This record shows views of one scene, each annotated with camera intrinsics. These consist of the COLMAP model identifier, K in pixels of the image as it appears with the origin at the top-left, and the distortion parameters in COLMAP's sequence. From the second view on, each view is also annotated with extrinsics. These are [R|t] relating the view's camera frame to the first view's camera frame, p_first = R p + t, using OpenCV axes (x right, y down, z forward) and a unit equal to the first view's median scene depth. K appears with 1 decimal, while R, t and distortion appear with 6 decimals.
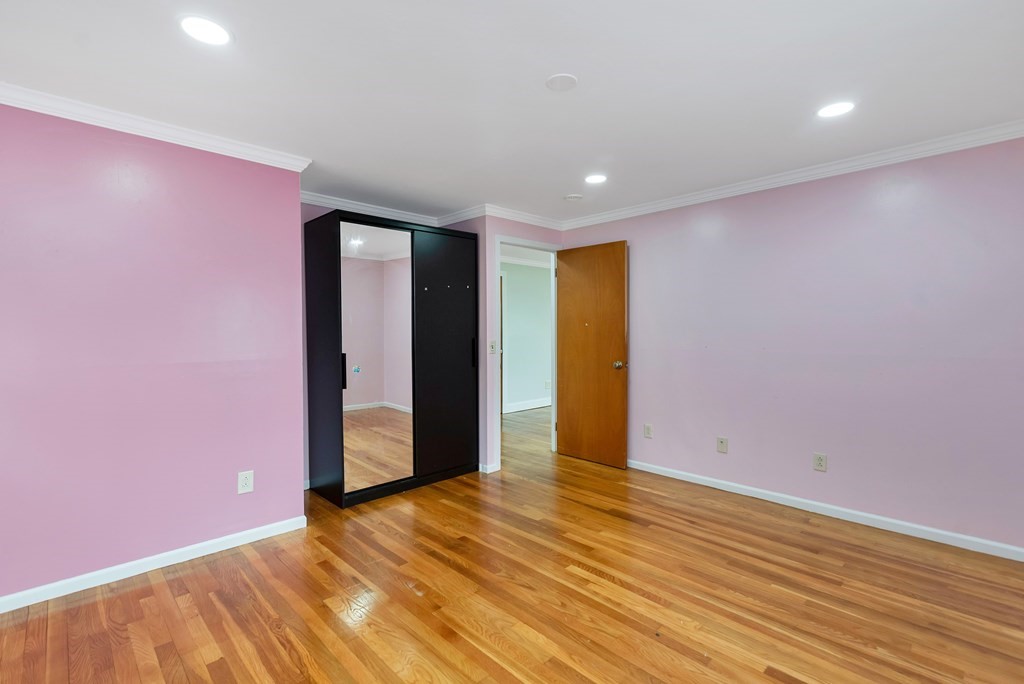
lens RADIAL K [[469.3, 0, 512.6], [0, 469.3, 339.0], [0, 0, 1]] dist [0.011712, -0.002940]
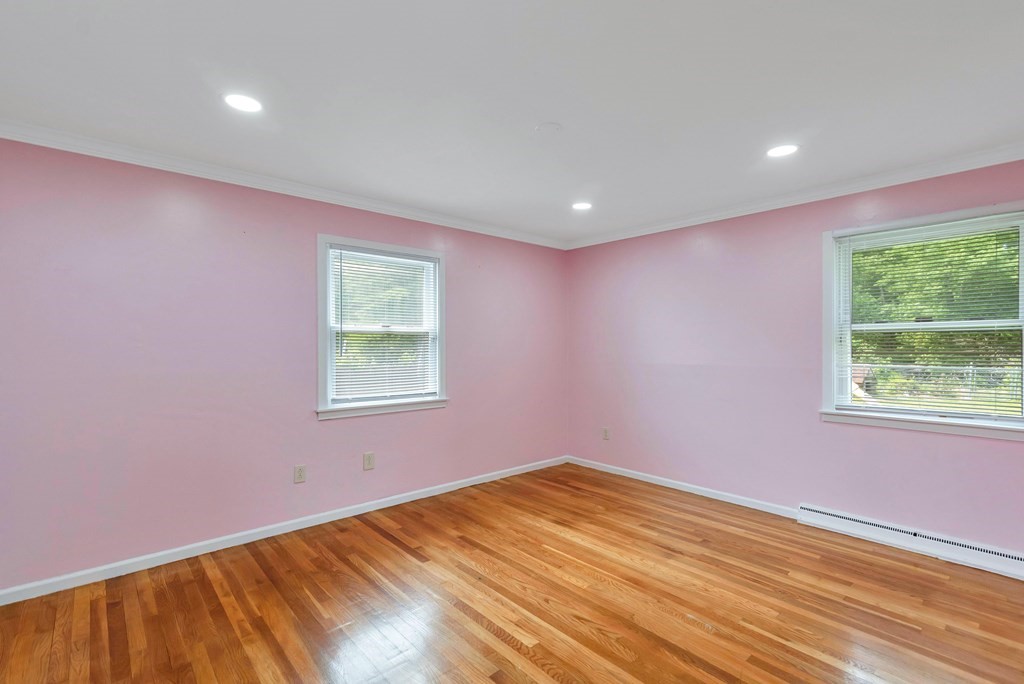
lens RADIAL K [[469.3, 0, 515.1], [0, 469.3, 345.2], [0, 0, 1]] dist [0.011712, -0.002940]
pose [[-0.999361, 0.008685, 0.034669, 0.138935], [0.009055, 0.999903, 0.010539, -0.045972], [-0.034574, 0.010846, -0.999343, 2.097377]]
